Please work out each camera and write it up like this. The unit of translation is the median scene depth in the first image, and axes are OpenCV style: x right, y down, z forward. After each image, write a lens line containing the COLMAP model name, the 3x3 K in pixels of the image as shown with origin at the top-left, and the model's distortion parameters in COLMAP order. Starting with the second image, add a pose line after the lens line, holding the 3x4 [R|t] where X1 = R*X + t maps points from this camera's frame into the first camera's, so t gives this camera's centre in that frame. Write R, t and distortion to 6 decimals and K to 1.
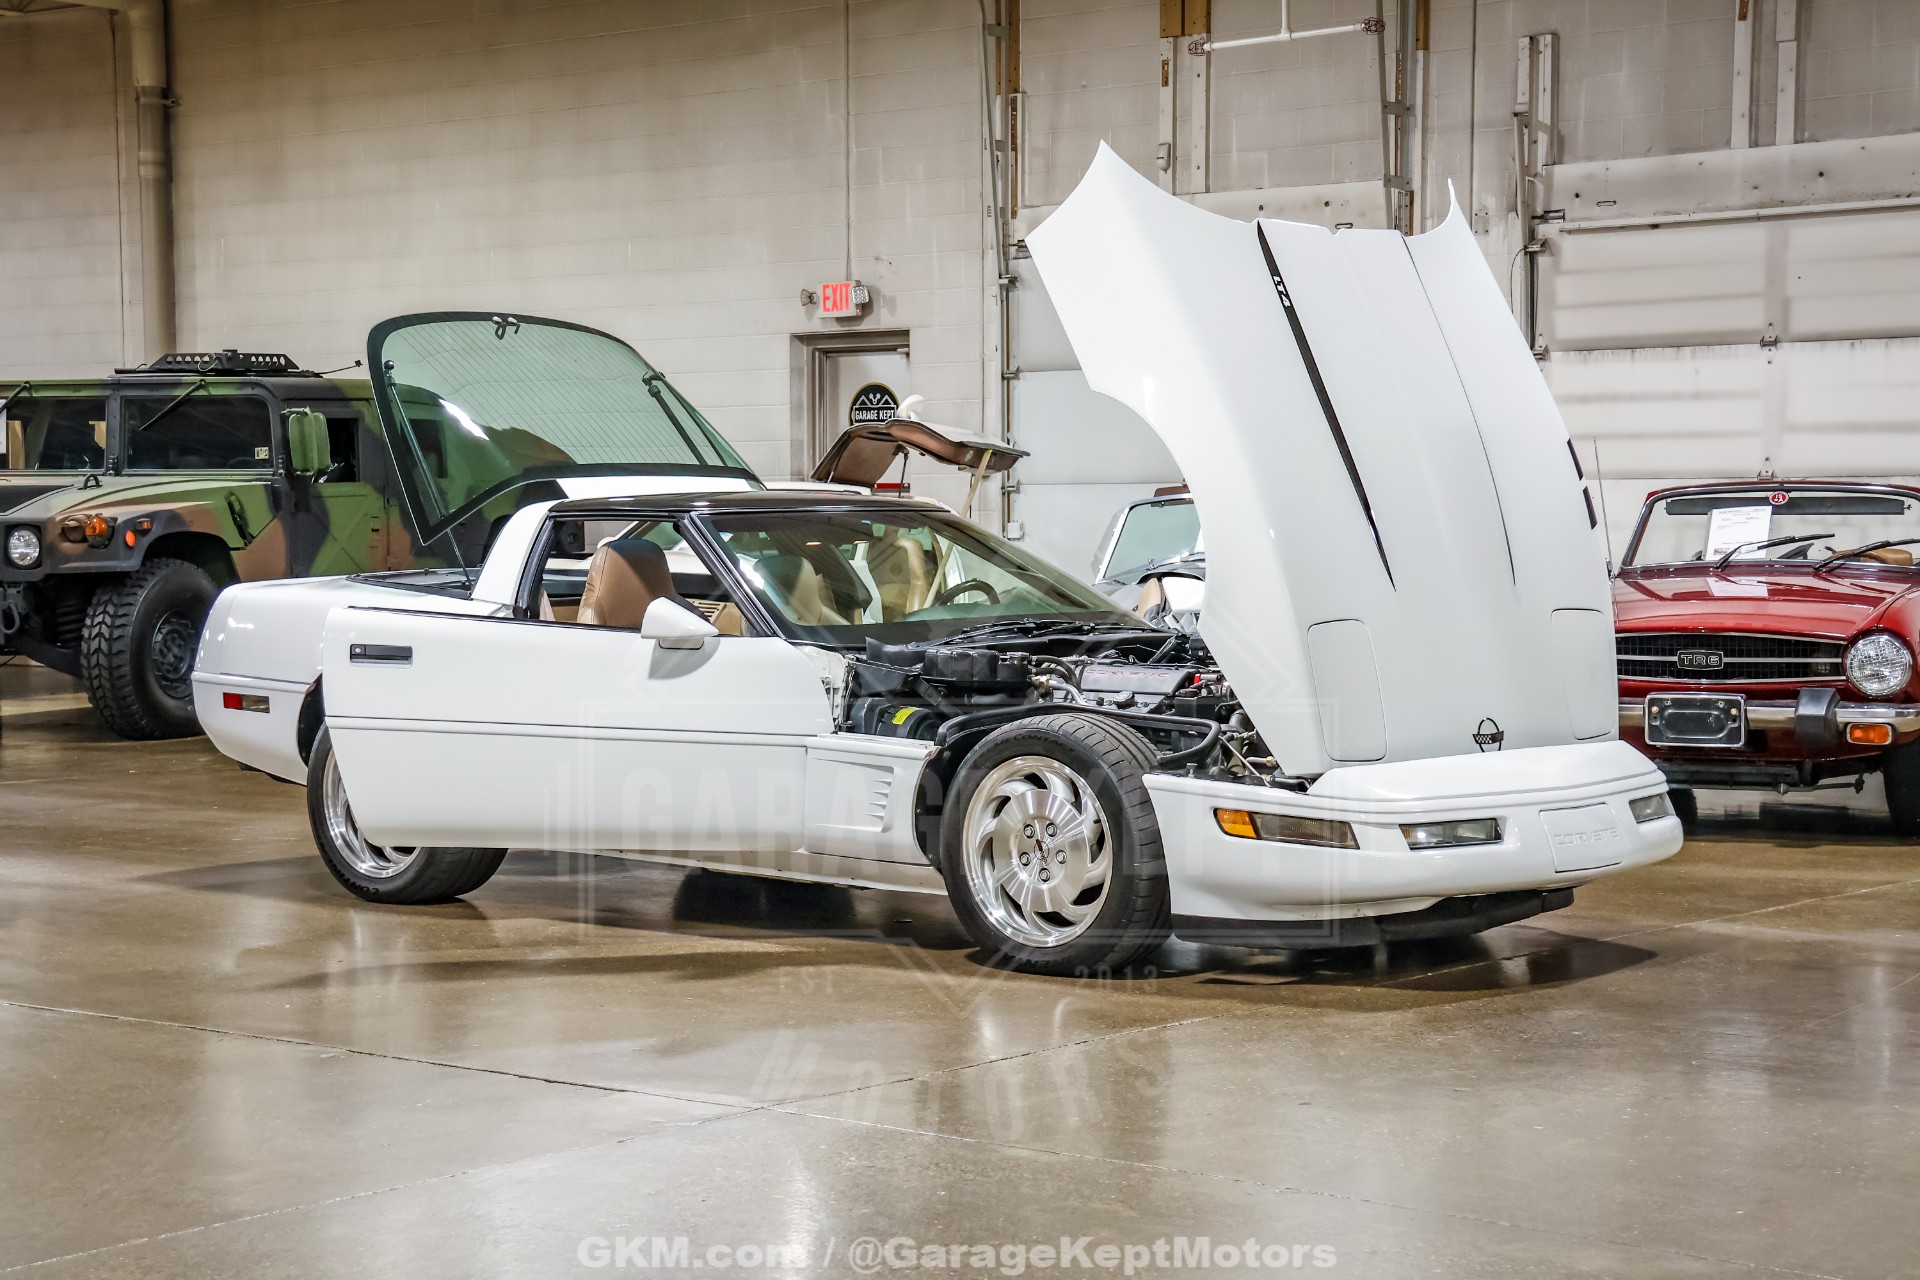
lens RADIAL K [[3420.1, 0, 960.0], [0, 3420.1, 640.0], [0, 0, 1]] dist [0.149796, 0.994471]
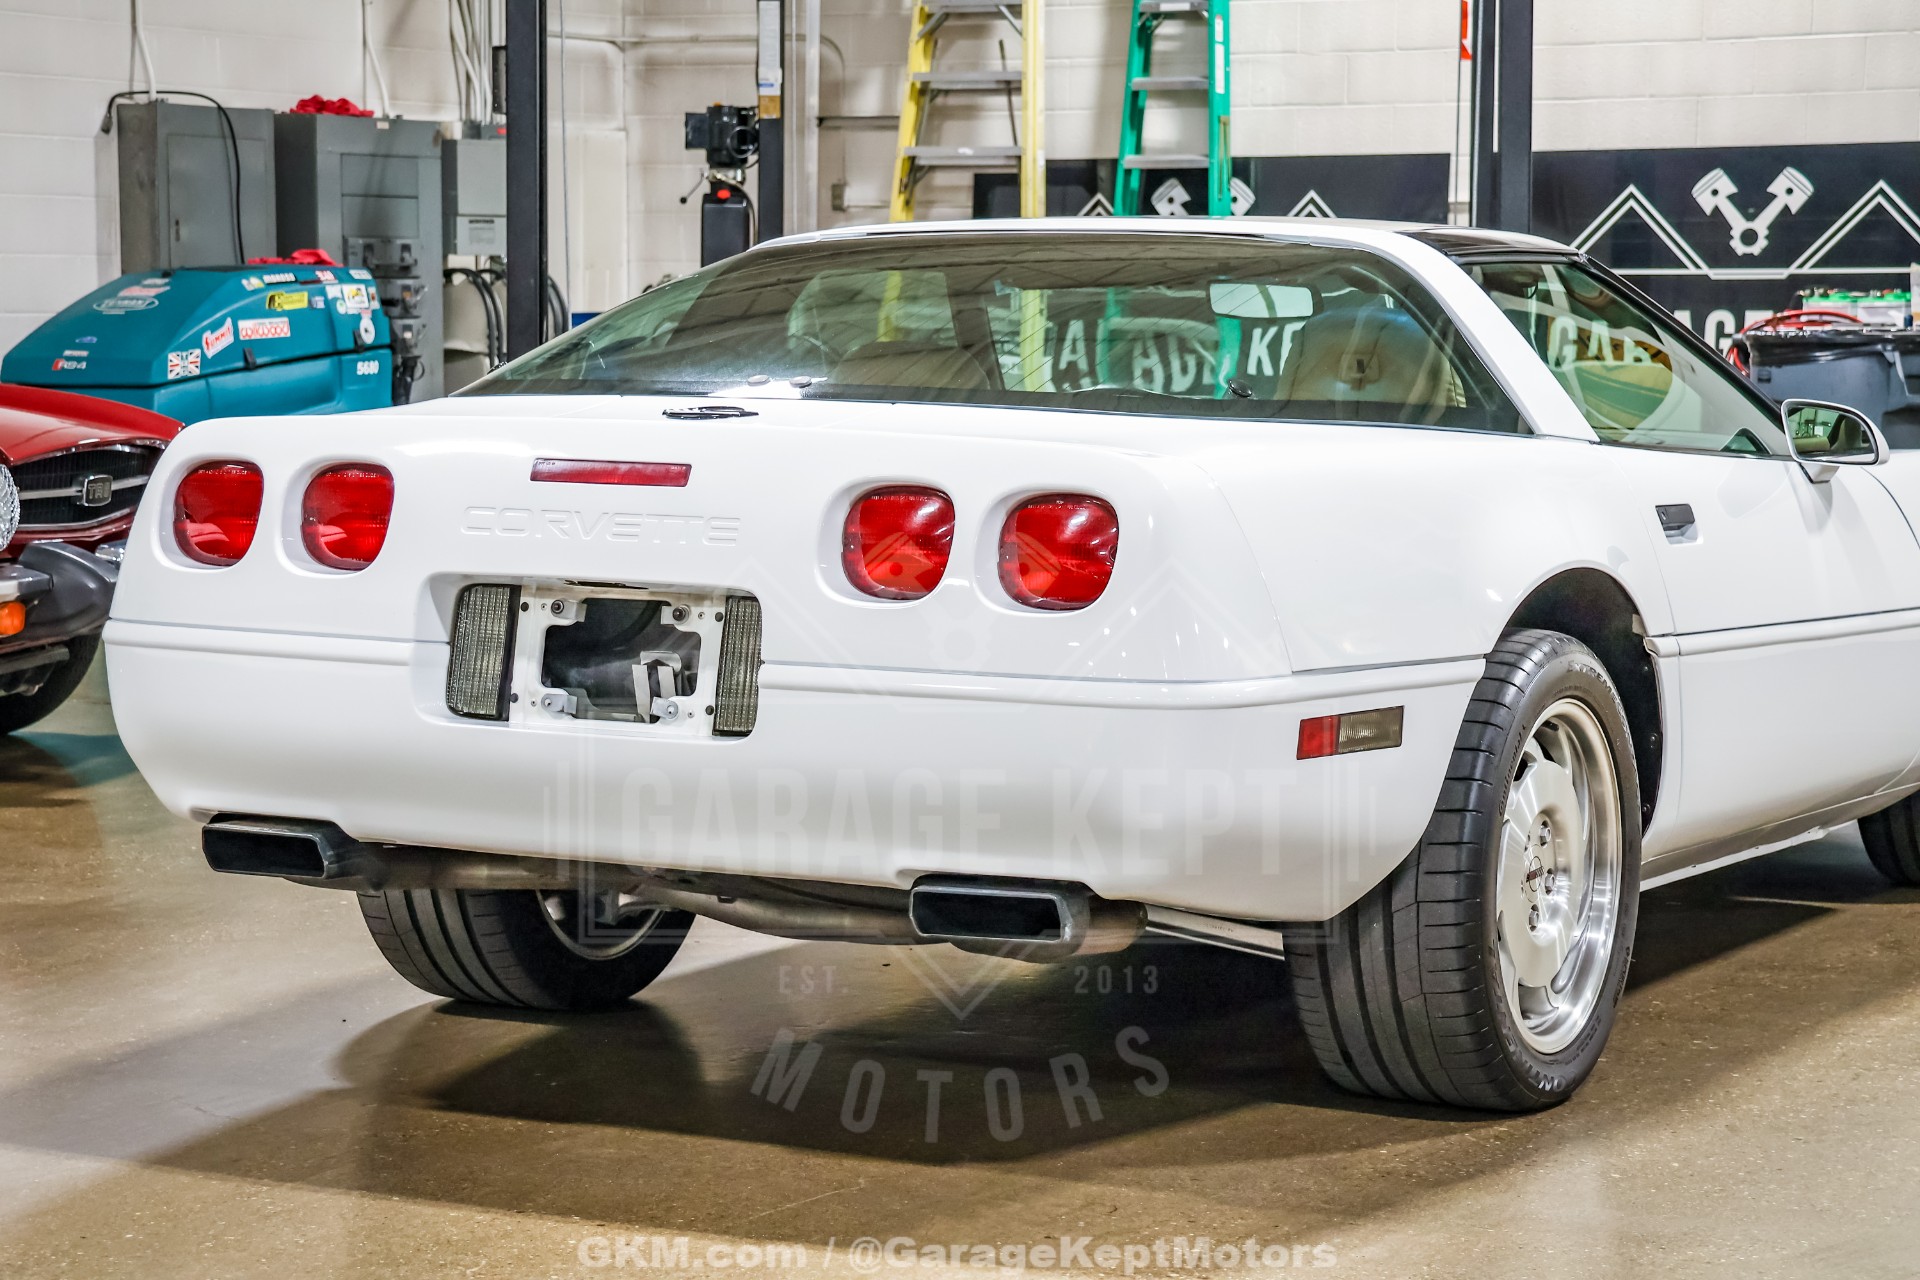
lens RADIAL K [[4258.4, 0, 960.0], [0, 4258.4, 640.0], [0, 0, 1]] dist [0.291079, 0.597461]
pose [[-0.196912, -0.084189, 0.976800, -0.427034], [0.034777, 0.995079, 0.092776, -0.025094], [-0.979804, 0.052239, -0.193016, 0.712826]]
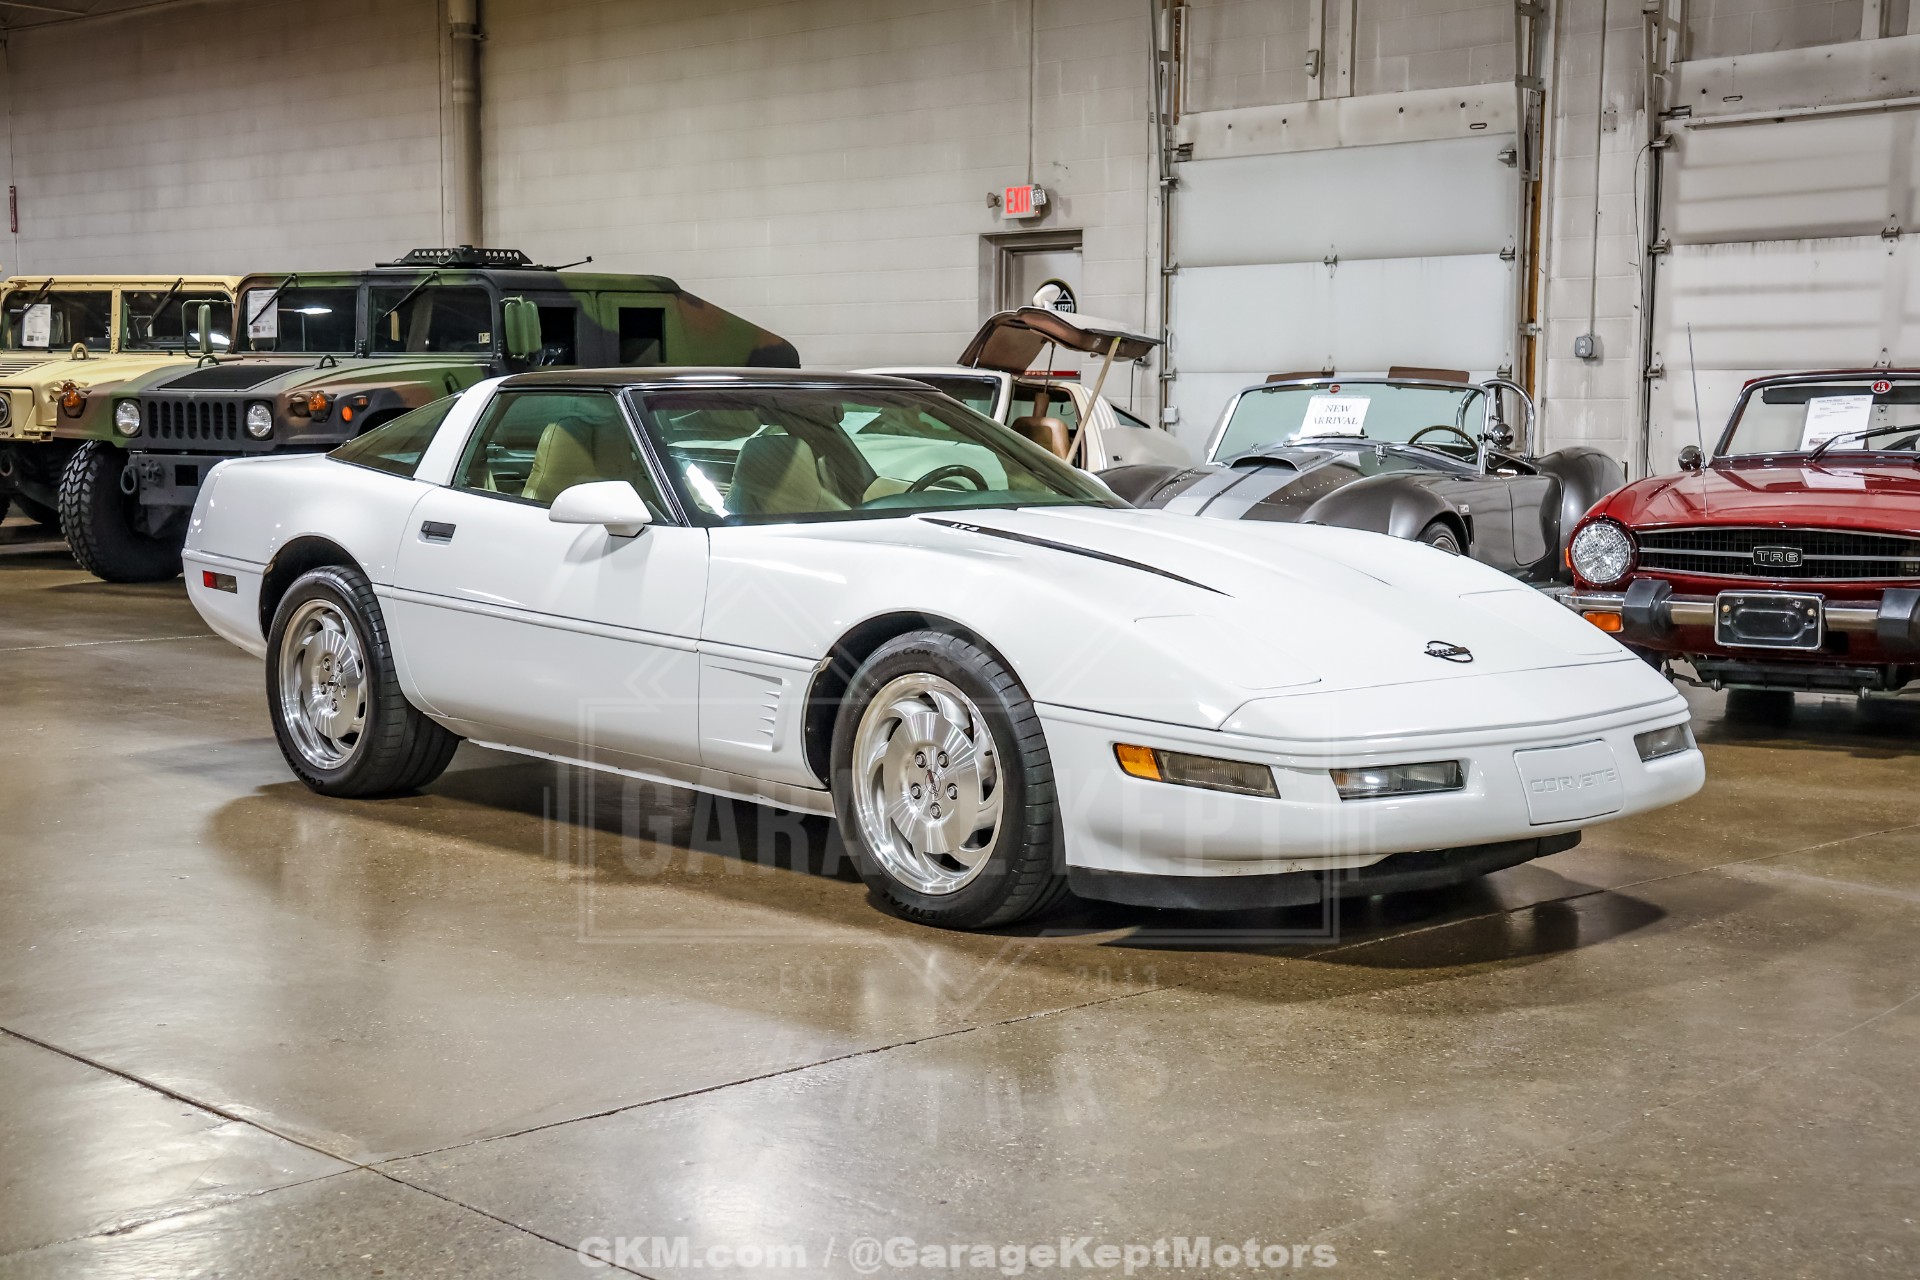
lens RADIAL K [[2675.7, 0, 960.0], [0, 2675.7, 640.0], [0, 0, 1]] dist [0.048603, 0.534670]
pose [[0.993376, 0.020241, -0.113115, 0.054128], [-0.014387, 0.998526, 0.052331, -0.004965], [0.114008, -0.050357, 0.992203, 0.169447]]
